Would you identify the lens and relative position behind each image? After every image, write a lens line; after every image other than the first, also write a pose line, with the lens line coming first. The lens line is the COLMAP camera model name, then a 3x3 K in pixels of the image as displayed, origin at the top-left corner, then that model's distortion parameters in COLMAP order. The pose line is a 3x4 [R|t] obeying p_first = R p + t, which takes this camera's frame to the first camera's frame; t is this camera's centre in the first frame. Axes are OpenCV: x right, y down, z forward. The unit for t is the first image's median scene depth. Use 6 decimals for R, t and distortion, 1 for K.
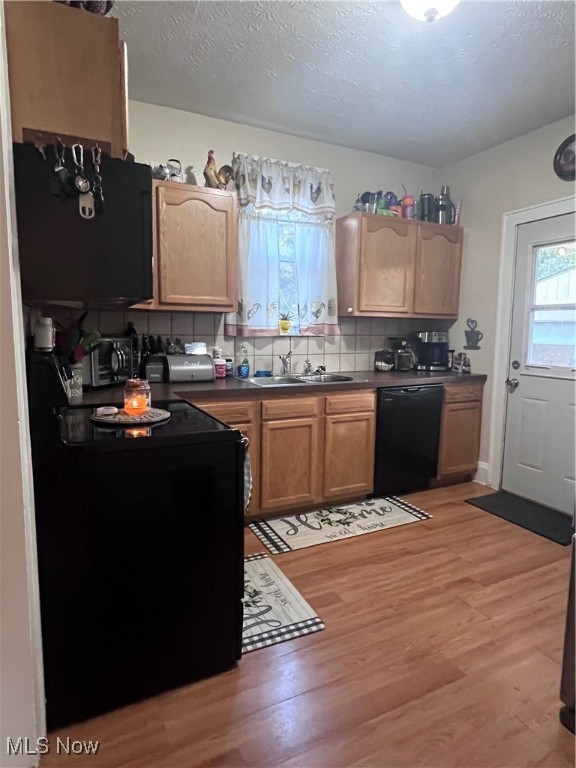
lens RADIAL K [[447.3, 0, 290.4], [0, 447.3, 380.3], [0, 0, 1]] dist [-0.013386, 0.003509]
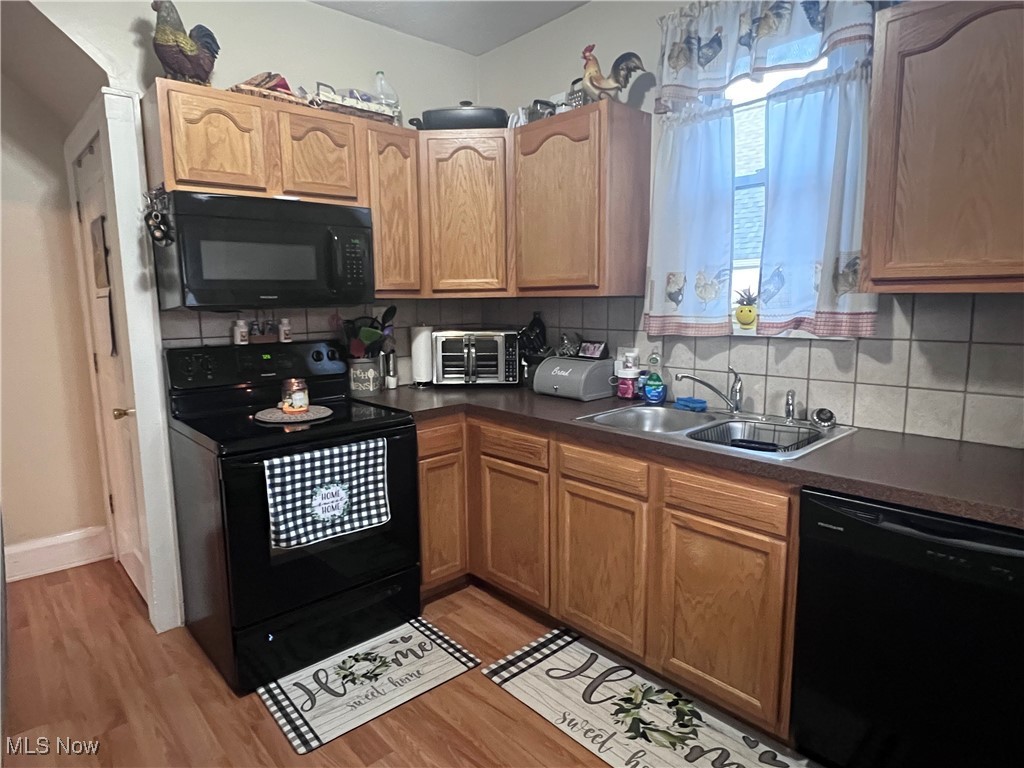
lens RADIAL K [[596.5, 0, 510.8], [0, 596.5, 384.7], [0, 0, 1]] dist [-0.013386, 0.003509]
pose [[0.271379, 0.123383, -0.954531, 0.559135], [-0.097447, 0.990175, 0.100286, -0.087800], [0.957527, 0.065800, 0.280736, 0.569719]]
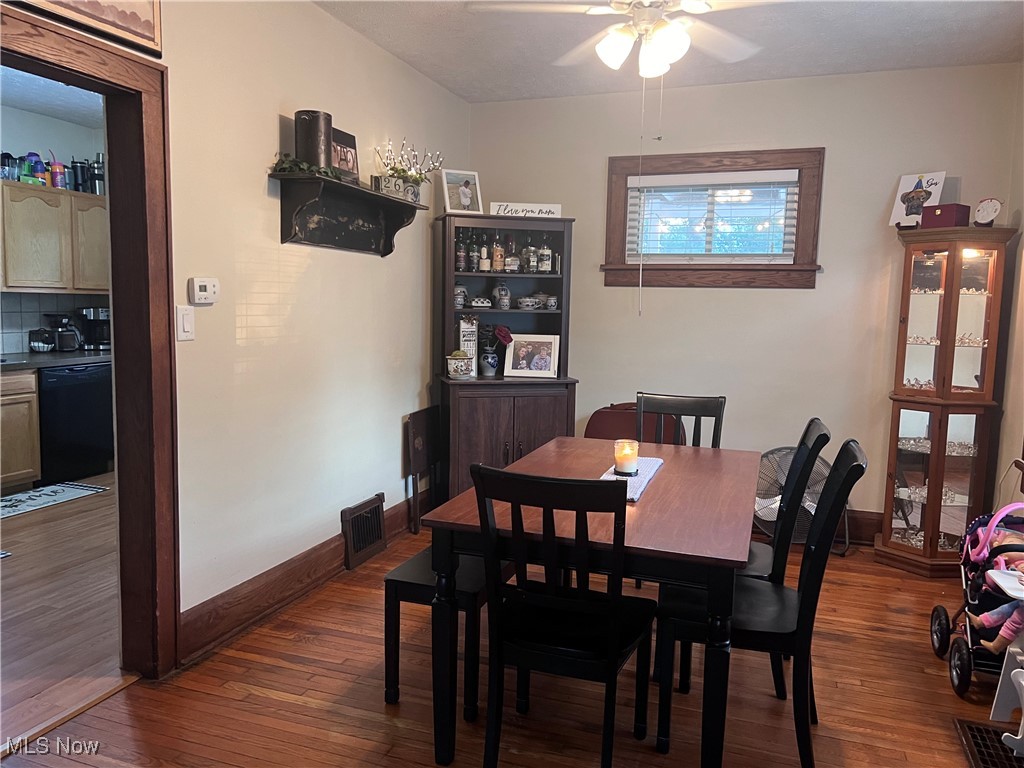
lens RADIAL K [[774.0, 0, 506.4], [0, 774.0, 383.4], [0, 0, 1]] dist [0.051983, -0.046765]
pose [[0.726188, -0.067524, 0.684173, -0.214976], [0.060162, 0.997589, 0.034600, 0.047880], [-0.684859, 0.016035, 0.728499, -0.863987]]
